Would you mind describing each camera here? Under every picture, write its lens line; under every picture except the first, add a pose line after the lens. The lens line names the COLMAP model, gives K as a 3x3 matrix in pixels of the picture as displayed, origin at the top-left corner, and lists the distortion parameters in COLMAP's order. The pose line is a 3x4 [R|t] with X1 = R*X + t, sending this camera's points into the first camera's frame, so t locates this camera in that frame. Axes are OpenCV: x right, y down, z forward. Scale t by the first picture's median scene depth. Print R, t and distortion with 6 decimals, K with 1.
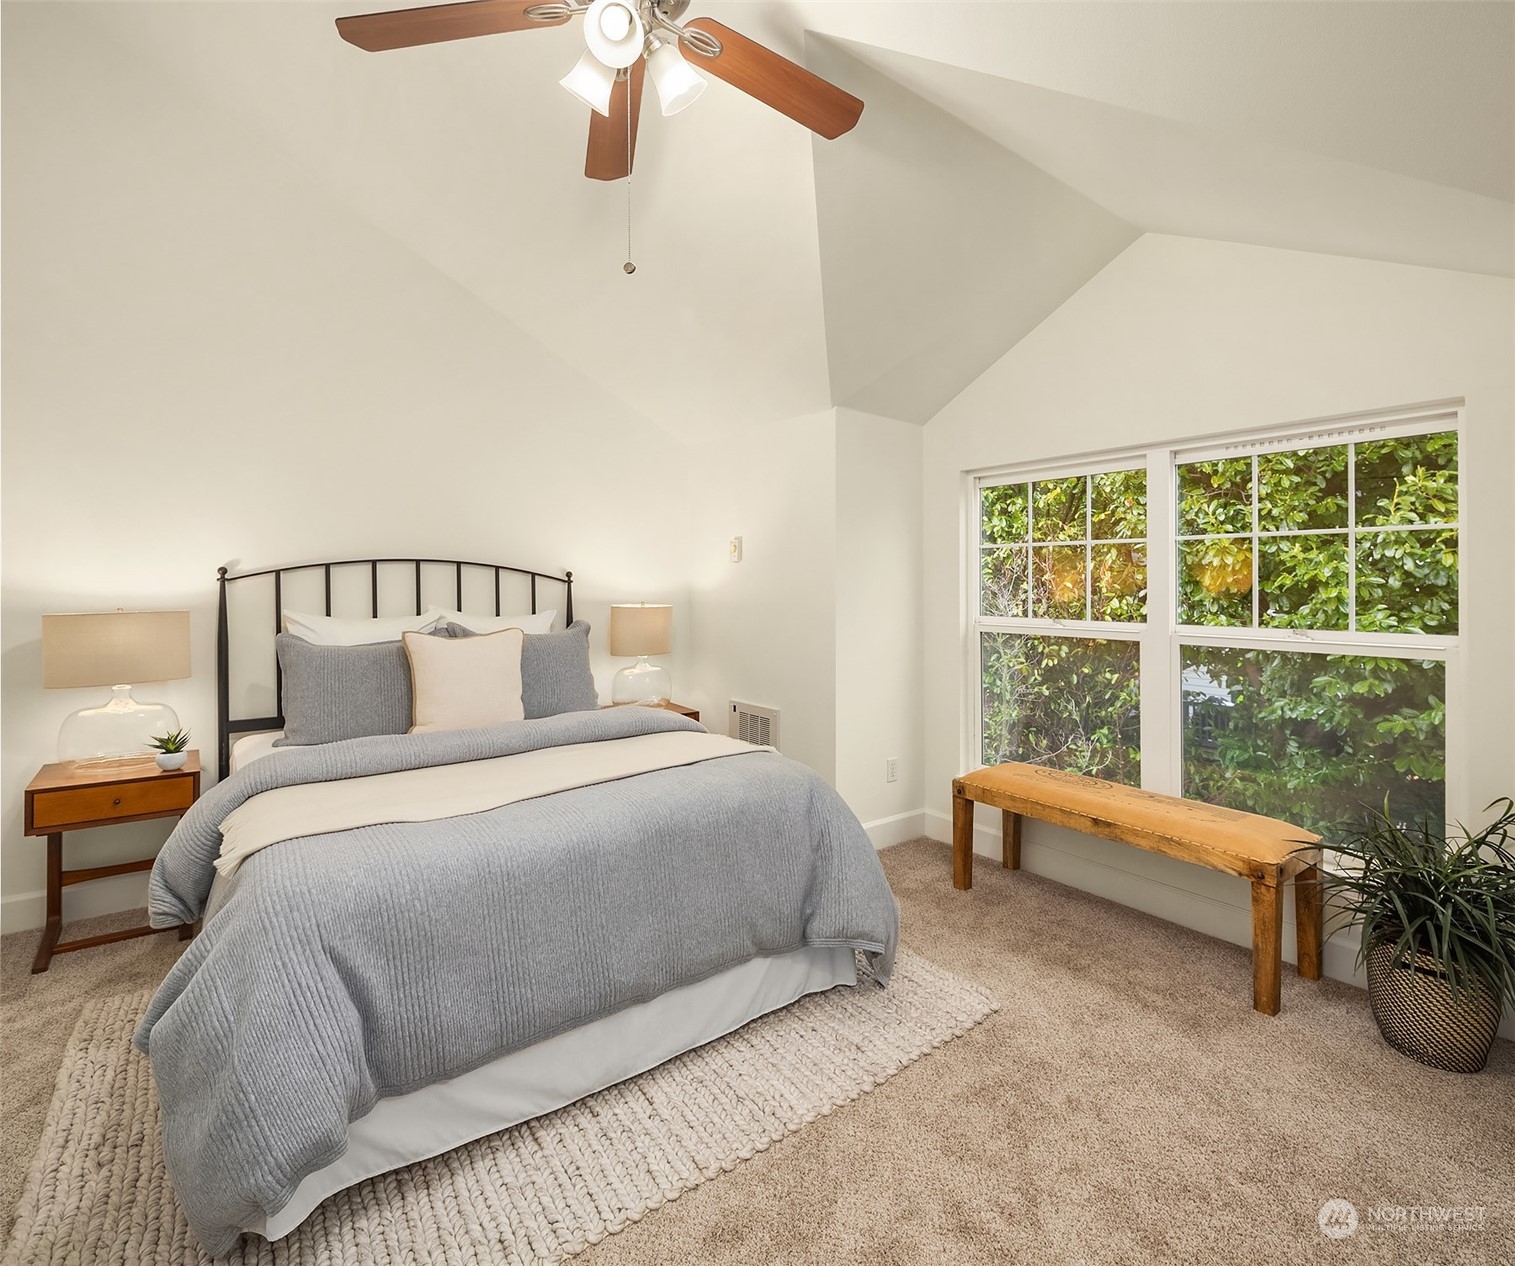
lens RADIAL K [[739.0, 0, 754.5], [0, 739.0, 583.9], [0, 0, 1]] dist [-0.001517, -0.000696]
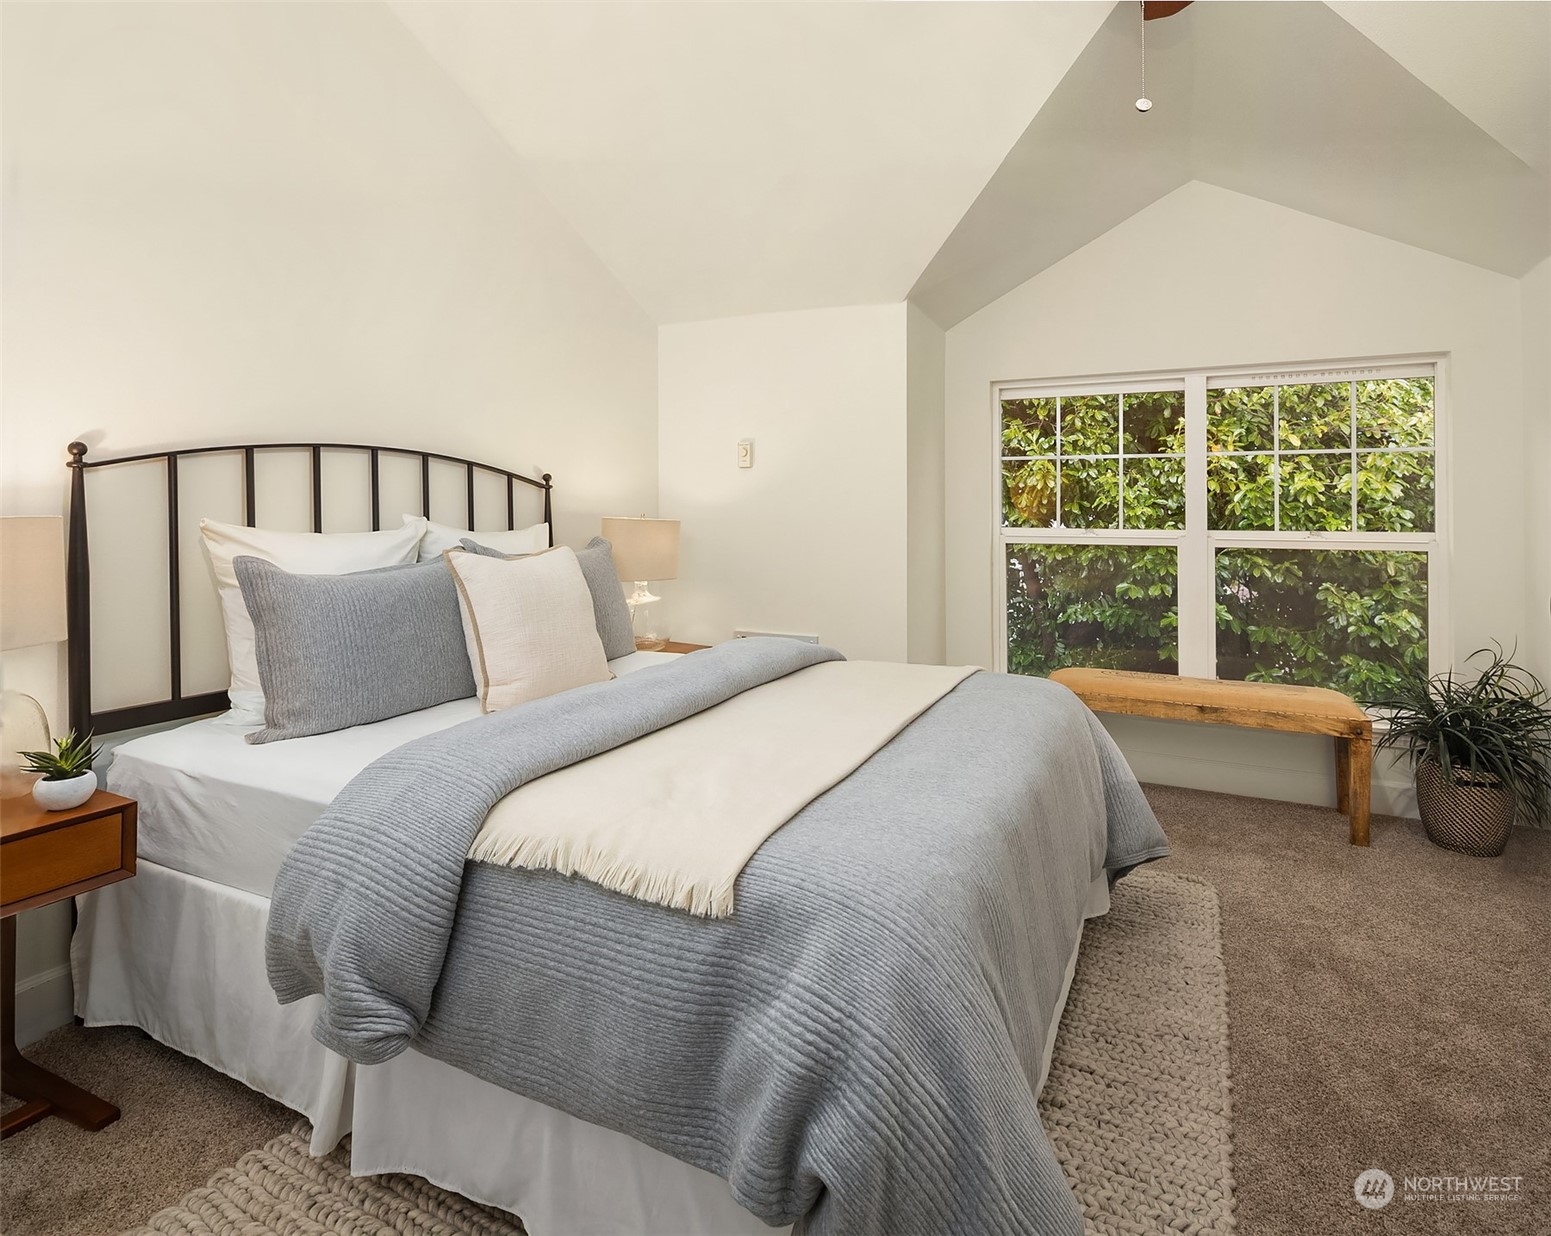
lens RADIAL K [[803.8, 0, 812.4], [0, 803.8, 504.6], [0, 0, 1]] dist [-0.002567, -0.000101]
pose [[0.878917, 0.008246, 0.476903, -0.540978], [-0.003039, 0.999927, -0.011688, 0.031666], [-0.476965, 0.008823, 0.878878, 0.202980]]
